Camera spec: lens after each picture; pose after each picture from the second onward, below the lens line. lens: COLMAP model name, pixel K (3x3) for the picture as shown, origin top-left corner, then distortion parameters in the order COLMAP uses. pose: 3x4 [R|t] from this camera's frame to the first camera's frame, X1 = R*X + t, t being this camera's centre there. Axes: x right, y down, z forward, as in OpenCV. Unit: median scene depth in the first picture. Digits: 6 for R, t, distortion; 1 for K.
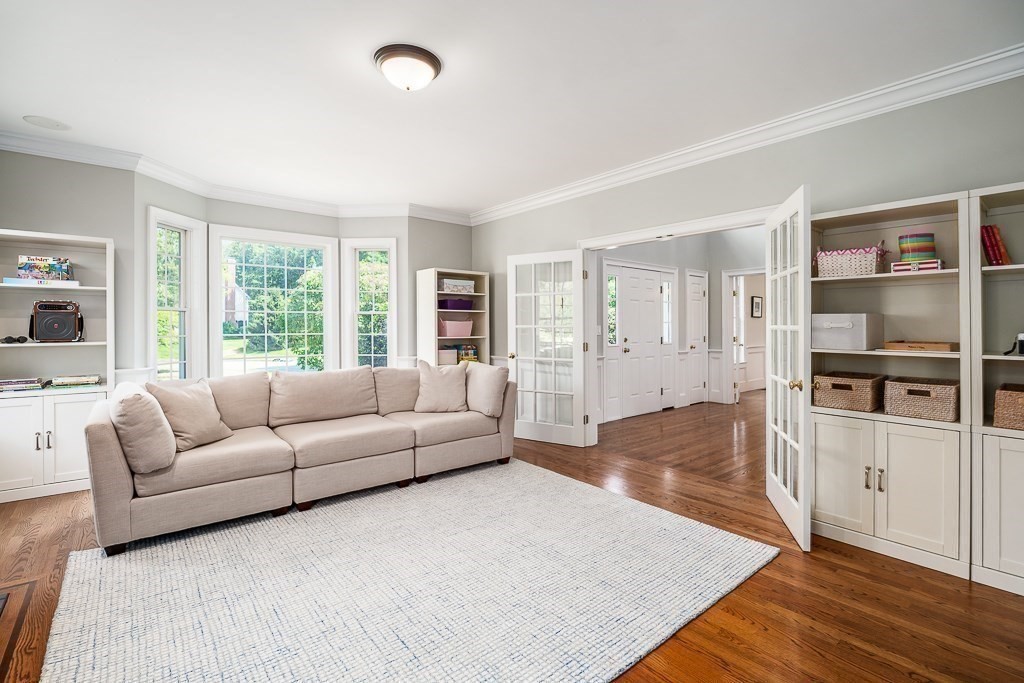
lens RADIAL K [[461.7, 0, 510.5], [0, 461.7, 330.8], [0, 0, 1]] dist [-0.004887, -0.000422]
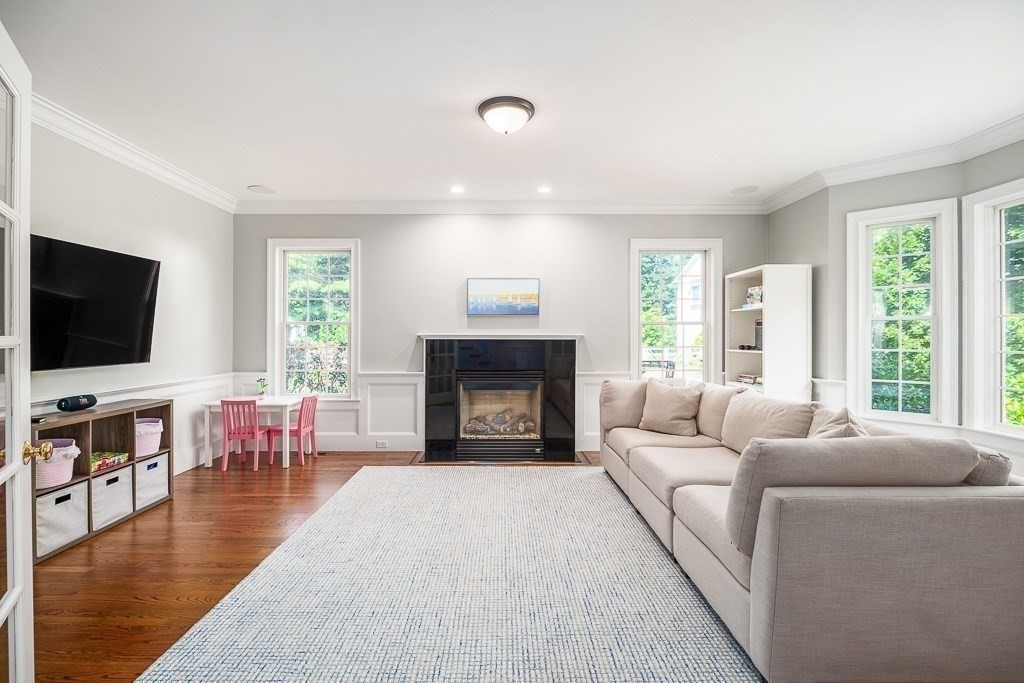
lens RADIAL K [[461.7, 0, 508.0], [0, 461.7, 339.5], [0, 0, 1]] dist [-0.004887, -0.000422]
pose [[-0.612782, 0.002729, -0.790248, 0.528208], [-0.007680, 0.999926, 0.009409, -0.013099], [0.790215, 0.011835, -0.612716, 1.300662]]
